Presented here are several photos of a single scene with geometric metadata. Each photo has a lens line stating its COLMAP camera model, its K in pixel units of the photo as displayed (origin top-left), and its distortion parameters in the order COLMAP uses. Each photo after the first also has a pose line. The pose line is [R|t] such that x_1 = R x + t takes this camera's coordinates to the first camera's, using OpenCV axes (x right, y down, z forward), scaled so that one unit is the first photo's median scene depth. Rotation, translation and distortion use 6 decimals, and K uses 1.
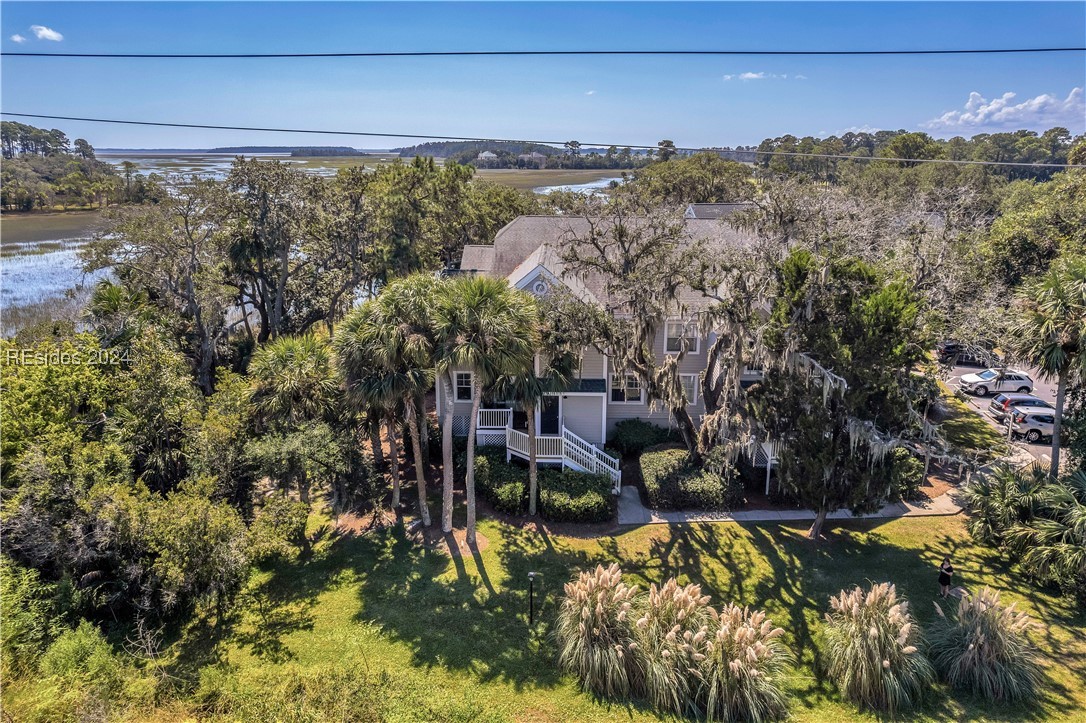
lens RADIAL K [[698.1, 0, 554.4], [0, 698.1, 345.6], [0, 0, 1]] dist [-0.007329, 0.000339]
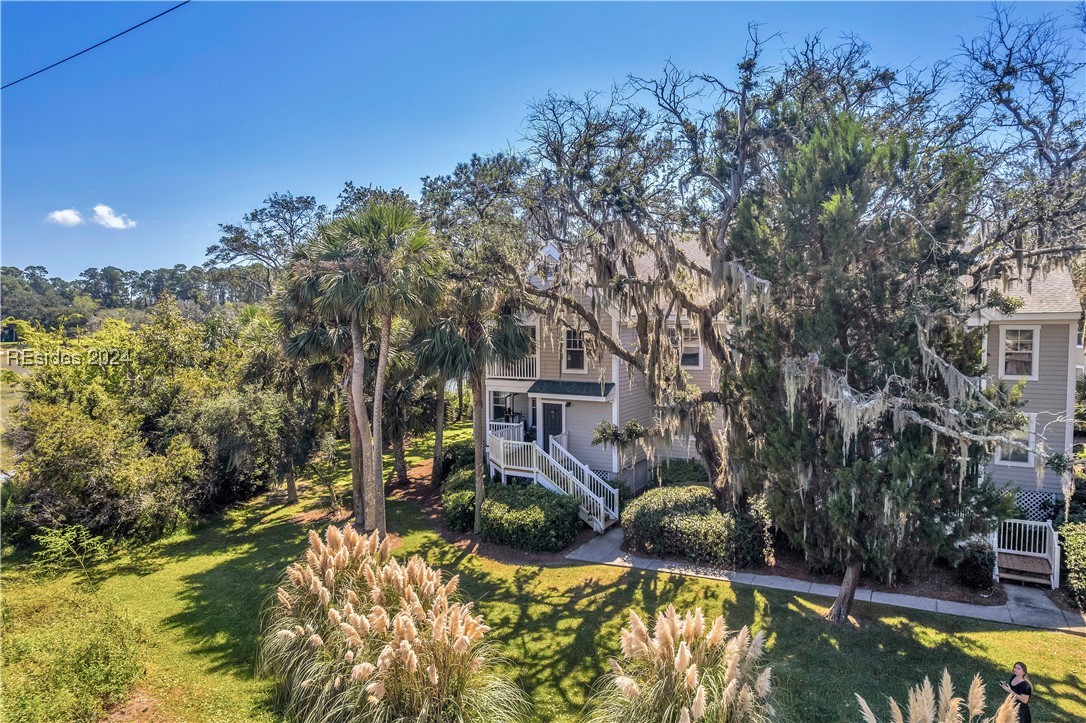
lens RADIAL K [[700.6, 0, 547.7], [0, 700.6, 358.2], [0, 0, 1]] dist [0.002611, -0.000417]
pose [[0.875026, 0.013874, -0.483876, 0.445476], [-0.119205, 0.974983, -0.187611, 0.203919], [0.469168, 0.221845, 0.854790, 0.350224]]
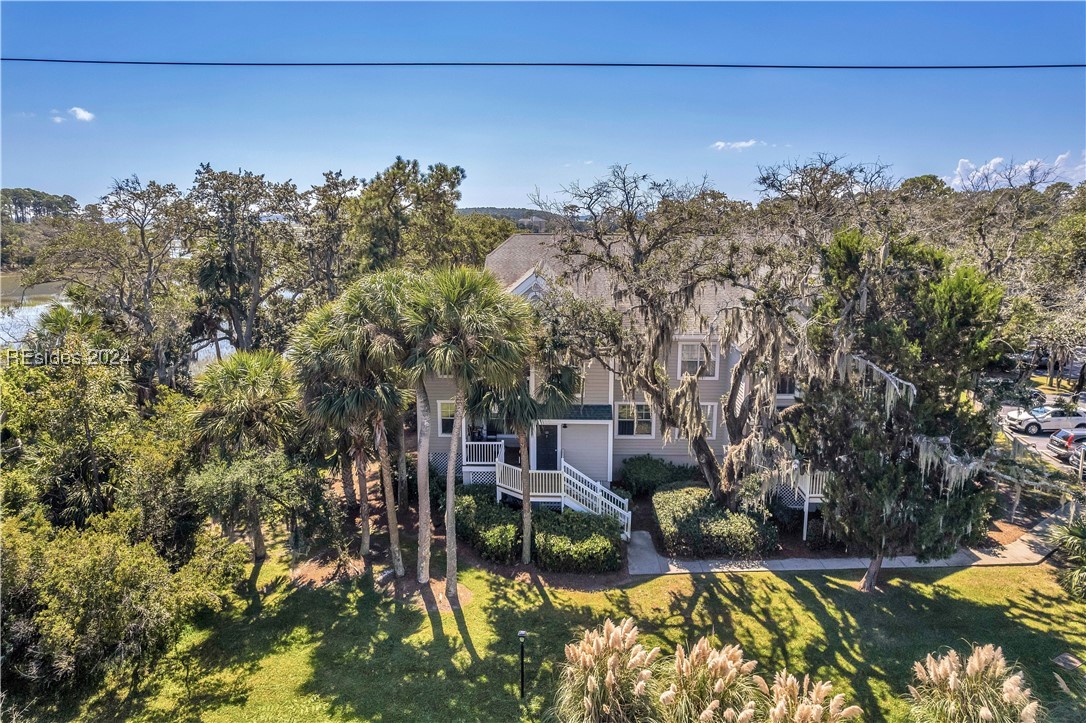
lens RADIAL K [[688.5, 0, 543.0], [0, 688.5, 361.5], [0, 0, 1]] dist [-0.042513, 0.052719]
pose [[0.999860, -0.003347, -0.016411, 0.003149], [0.002096, 0.997129, -0.075690, 0.067382], [0.016618, 0.075645, 0.996996, 0.172546]]
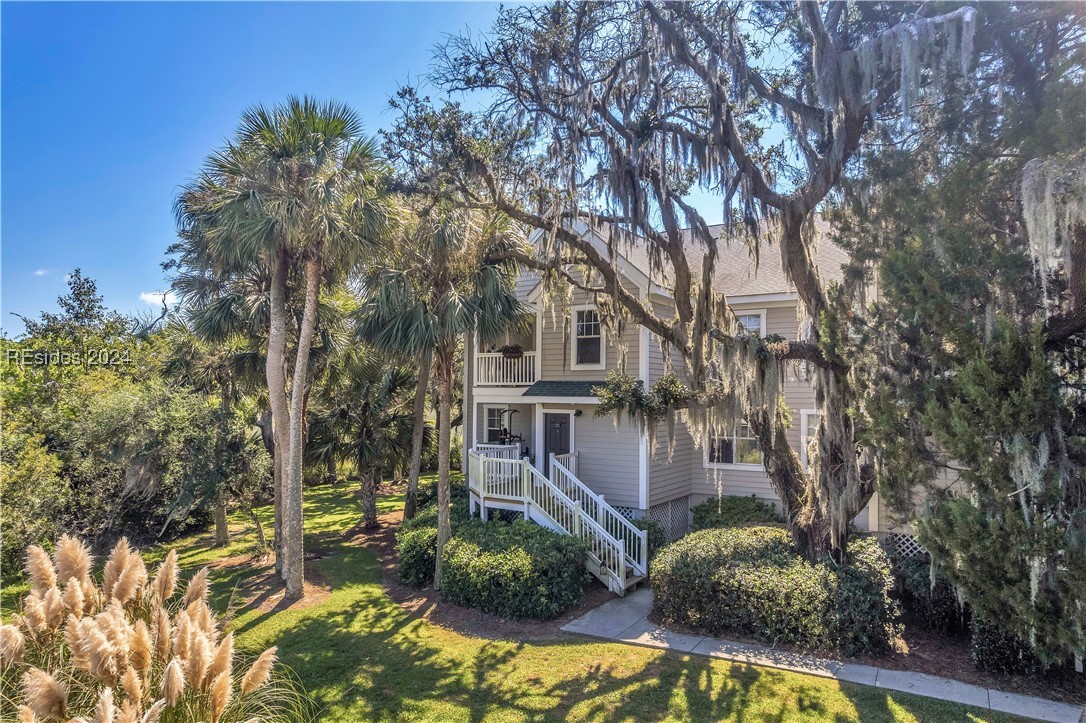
lens RADIAL K [[688.5, 0, 543.0], [0, 688.5, 361.5], [0, 0, 1]] dist [-0.042513, 0.052719]
pose [[0.846122, -0.025811, -0.532364, 0.343465], [-0.147970, 0.948187, -0.281151, 0.229235], [0.512038, 0.316662, 0.798463, 0.613101]]
